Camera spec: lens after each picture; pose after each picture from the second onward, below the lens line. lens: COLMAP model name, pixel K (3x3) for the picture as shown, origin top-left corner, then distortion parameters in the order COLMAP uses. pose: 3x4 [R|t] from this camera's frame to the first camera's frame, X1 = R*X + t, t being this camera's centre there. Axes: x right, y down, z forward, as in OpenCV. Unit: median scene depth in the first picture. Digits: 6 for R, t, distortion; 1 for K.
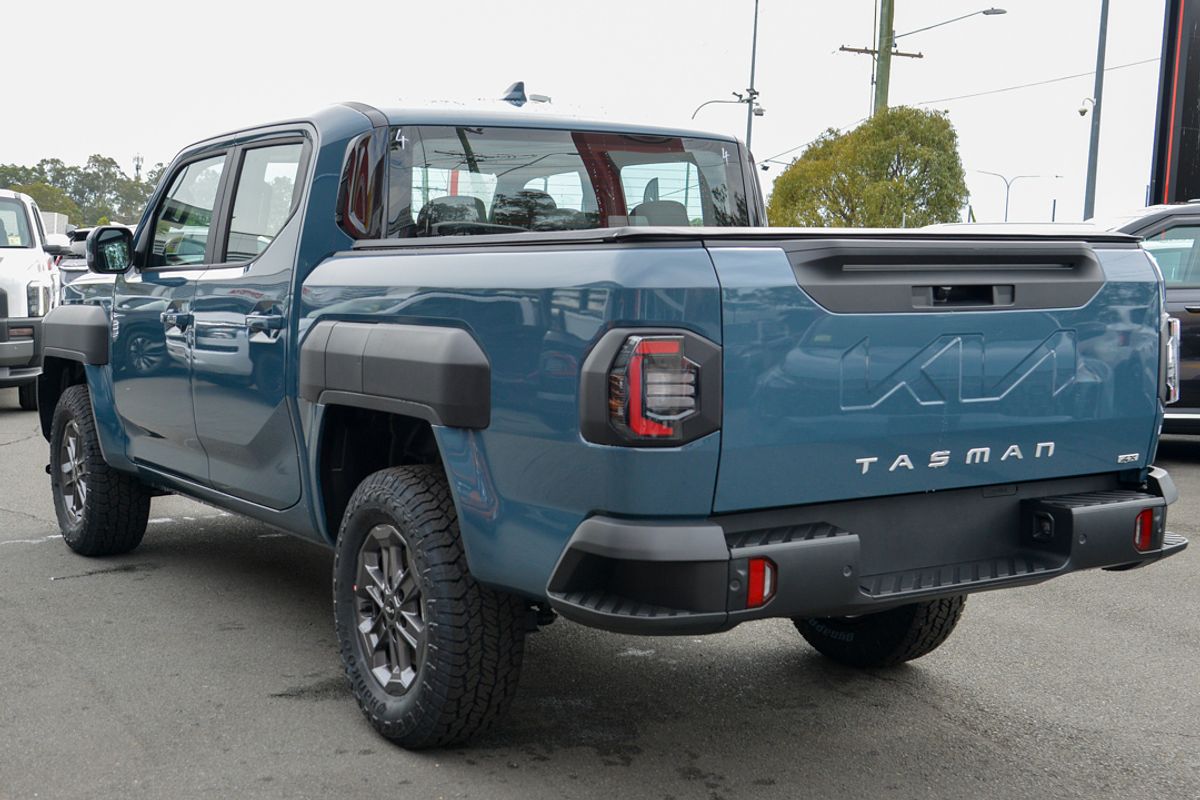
lens RADIAL K [[1234.7, 0, 600.0], [0, 1234.7, 400.0], [0, 0, 1]] dist [0.015441, 0.030065]
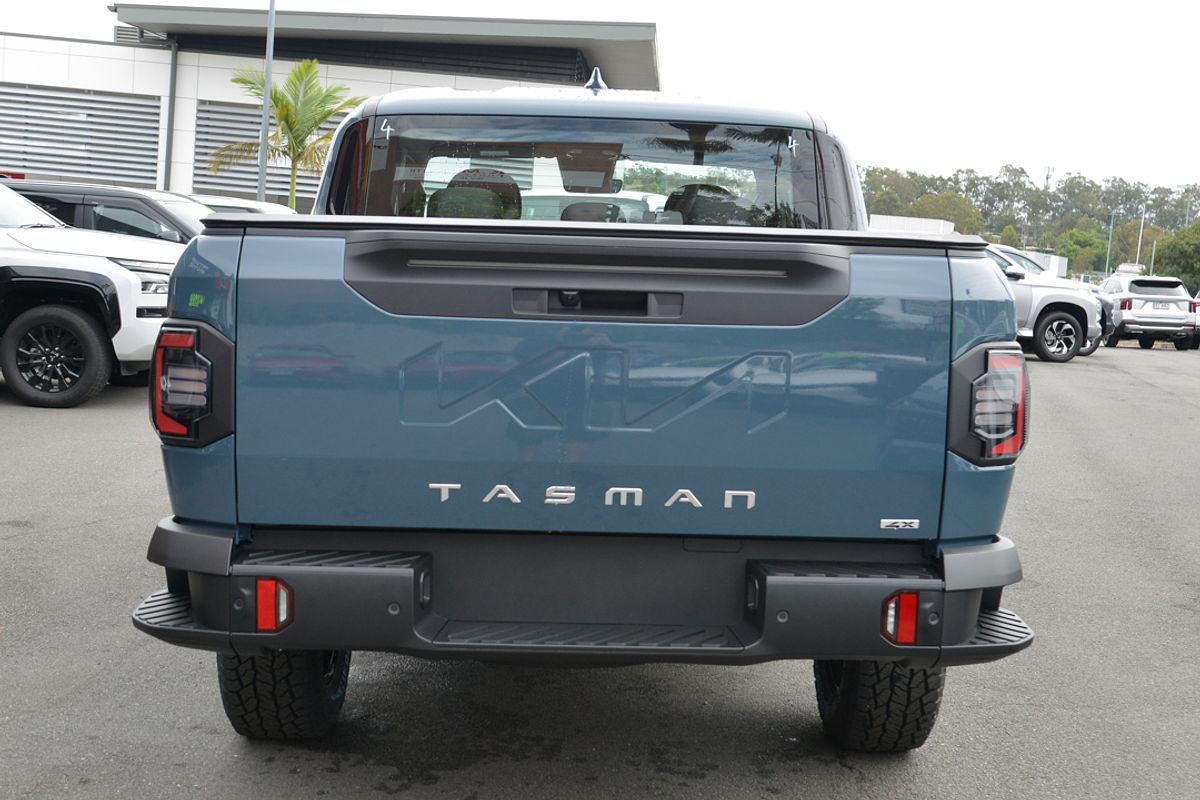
lens RADIAL K [[1269.1, 0, 600.0], [0, 1269.1, 400.0], [0, 0, 1]] dist [0.008446, 0.016844]
pose [[0.911318, 0.074283, -0.404947, 0.631995], [-0.076689, 0.997002, 0.010301, -0.027273], [0.404498, 0.021668, 0.914282, 0.213156]]
